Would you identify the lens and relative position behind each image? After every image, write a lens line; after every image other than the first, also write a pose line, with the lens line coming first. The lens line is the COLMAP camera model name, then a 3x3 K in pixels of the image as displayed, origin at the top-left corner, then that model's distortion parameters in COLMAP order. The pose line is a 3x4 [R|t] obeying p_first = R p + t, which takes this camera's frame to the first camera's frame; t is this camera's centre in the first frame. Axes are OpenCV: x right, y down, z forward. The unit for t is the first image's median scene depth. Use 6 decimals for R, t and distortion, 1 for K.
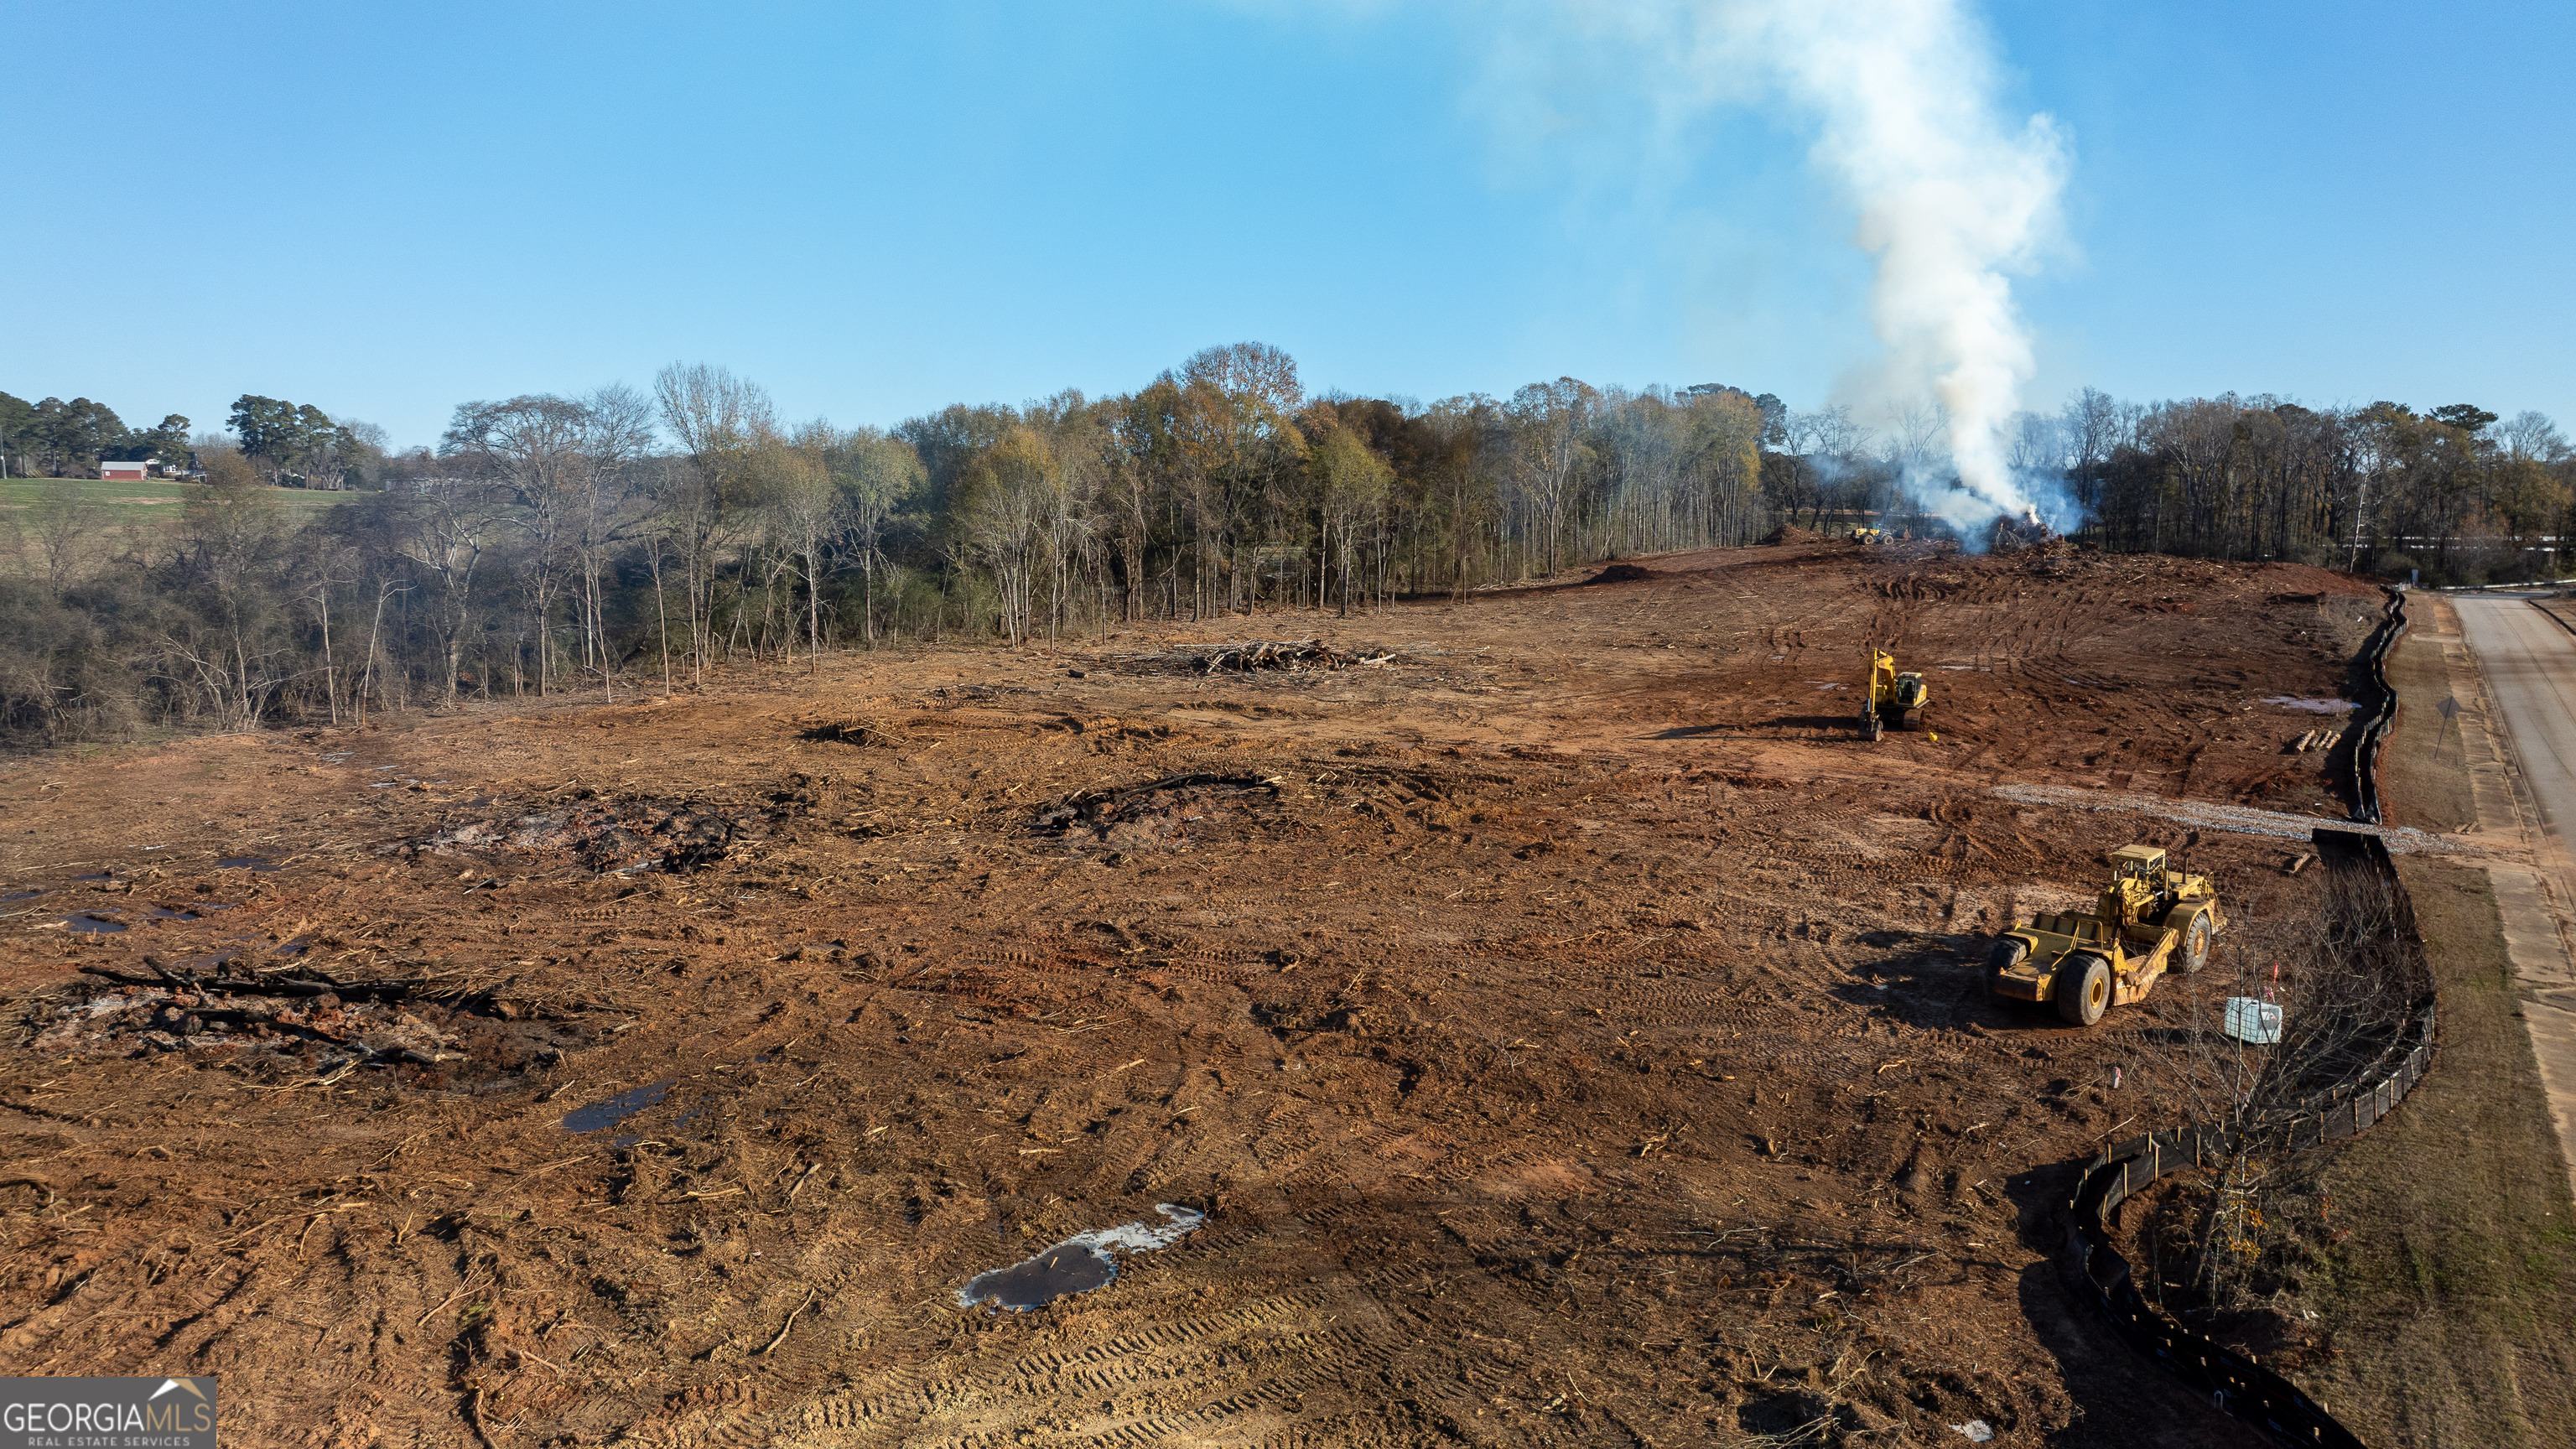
lens RADIAL K [[1788.9, 0, 1288.0], [0, 1788.9, 724.5], [0, 0, 1]] dist [-0.029394, 0.002655]
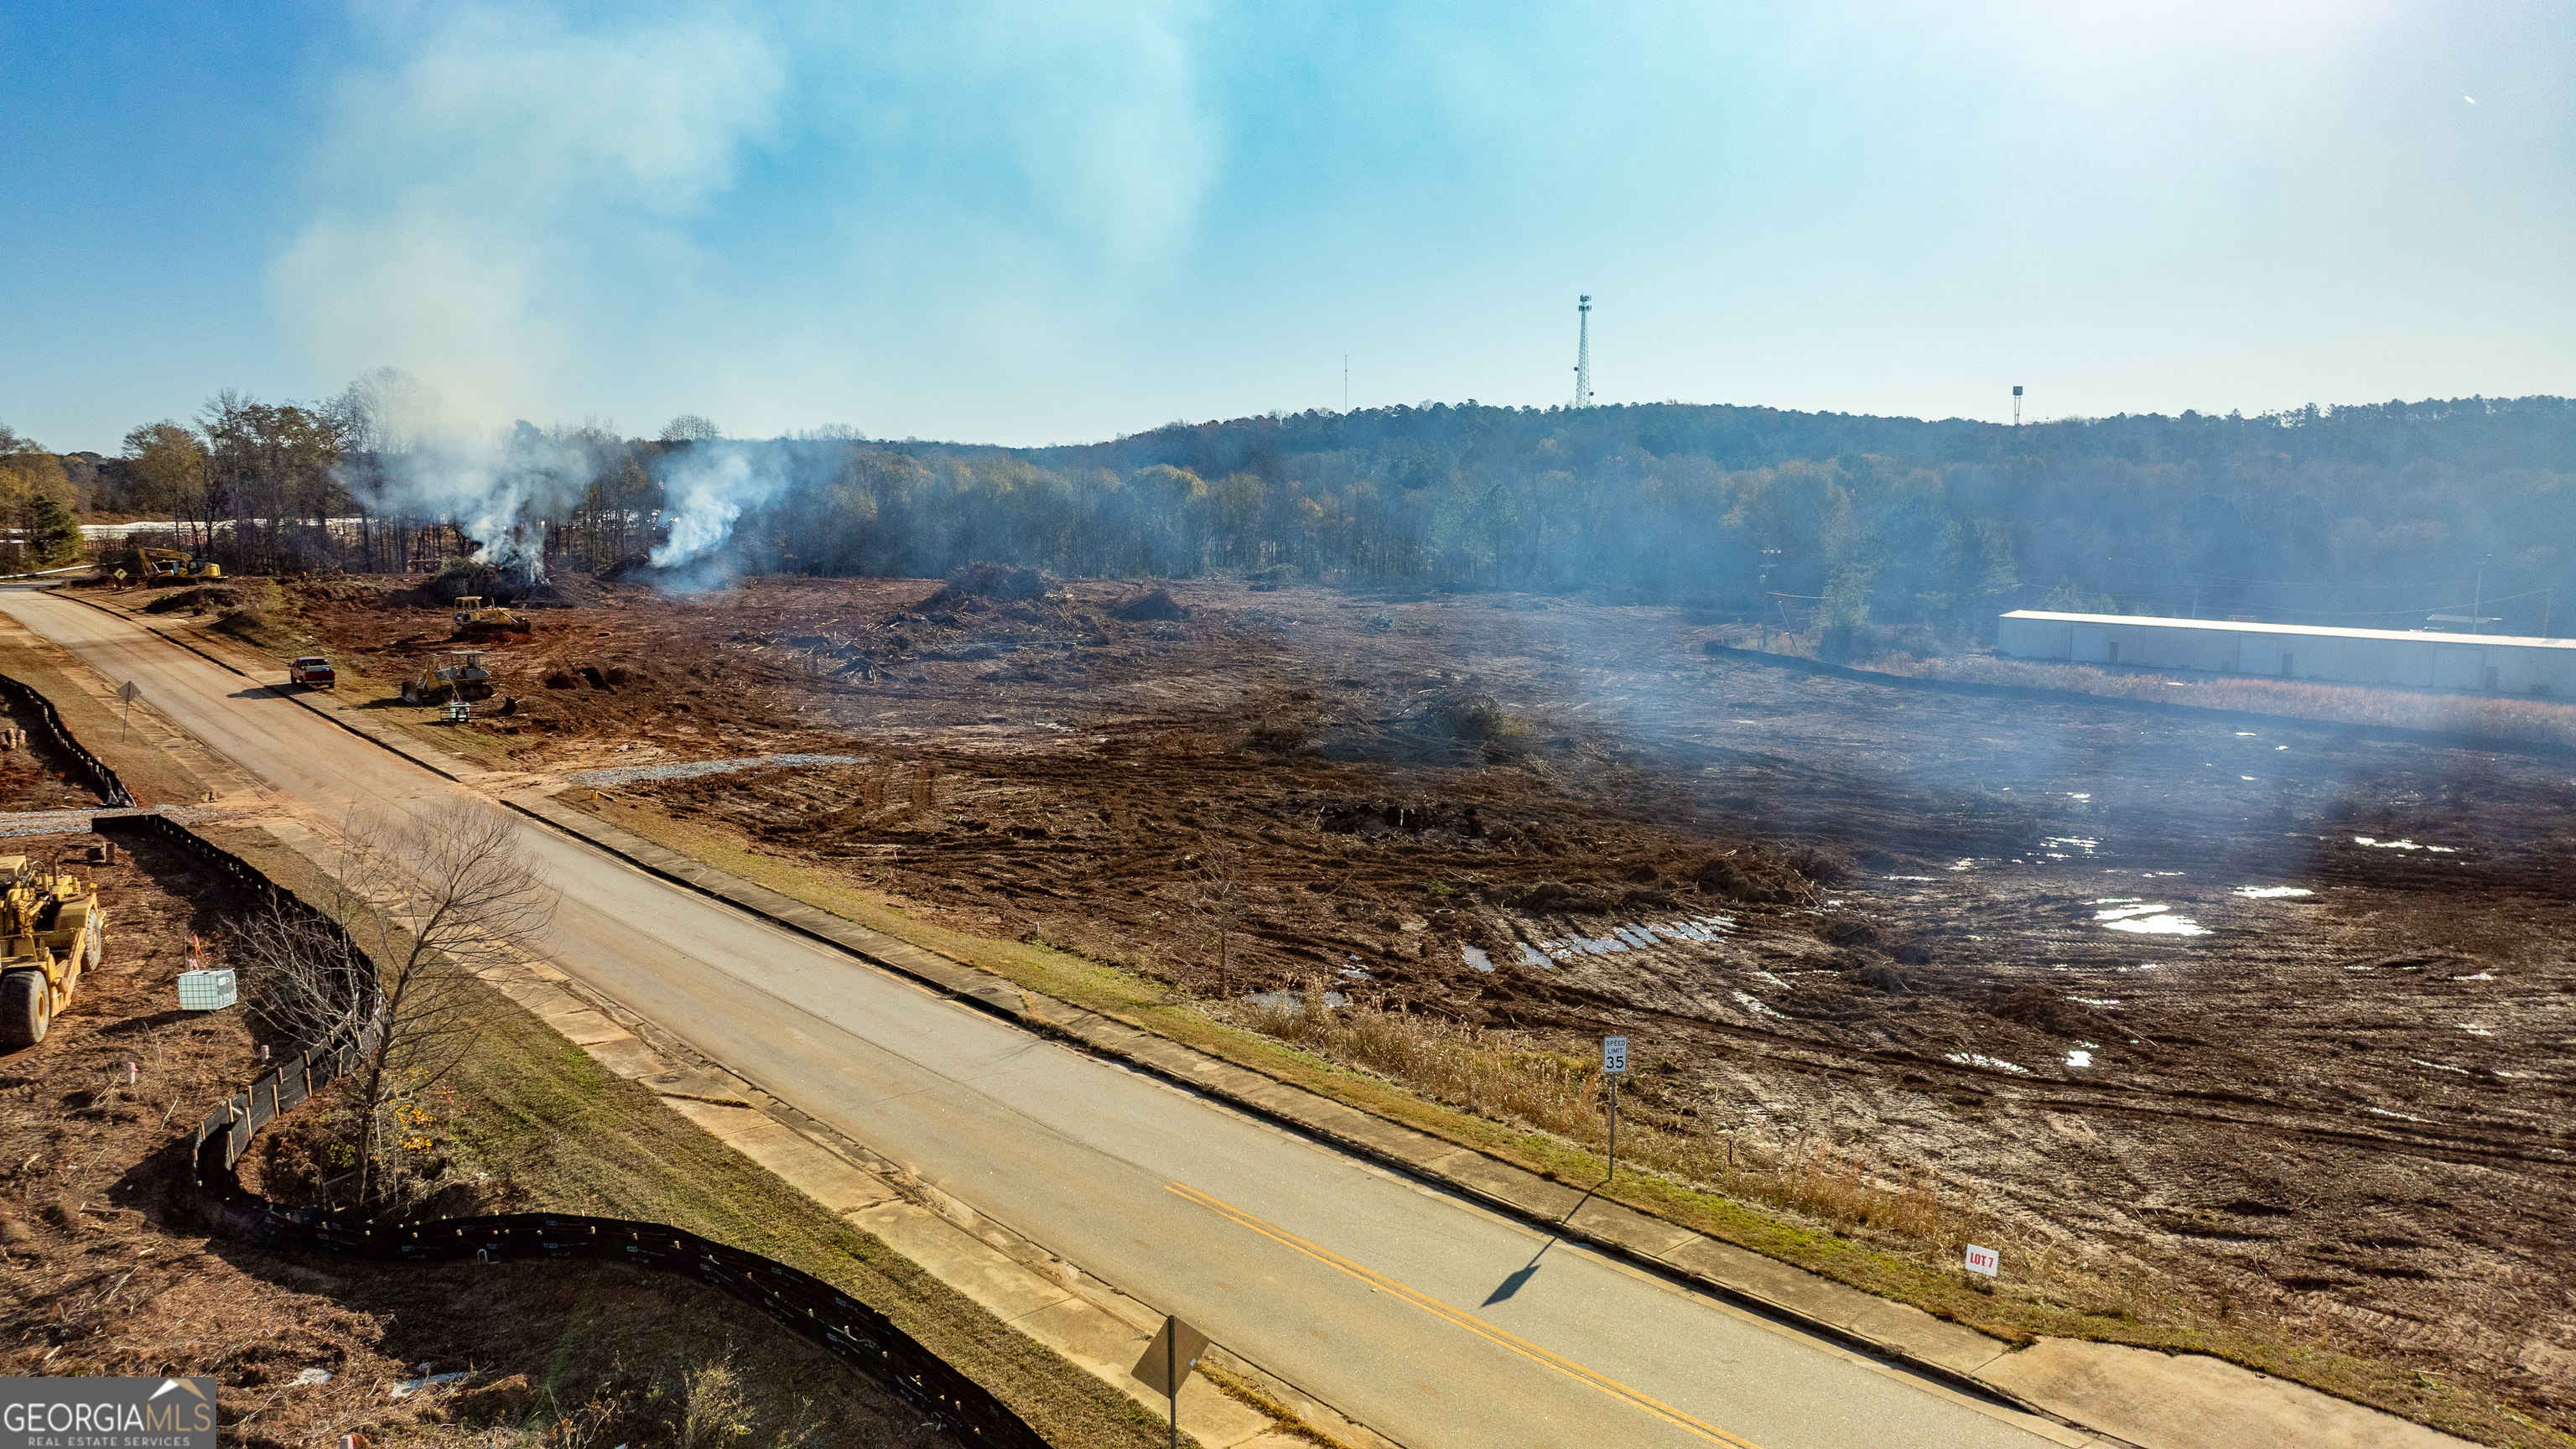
lens RADIAL K [[1788.9, 0, 1288.0], [0, 1788.9, 724.5], [0, 0, 1]] dist [-0.029394, 0.002655]
pose [[0.299868, -0.121719, 0.946184, -0.283473], [0.118110, 0.988933, 0.089787, -0.006861], [-0.946641, 0.084830, 0.310925, 0.071466]]
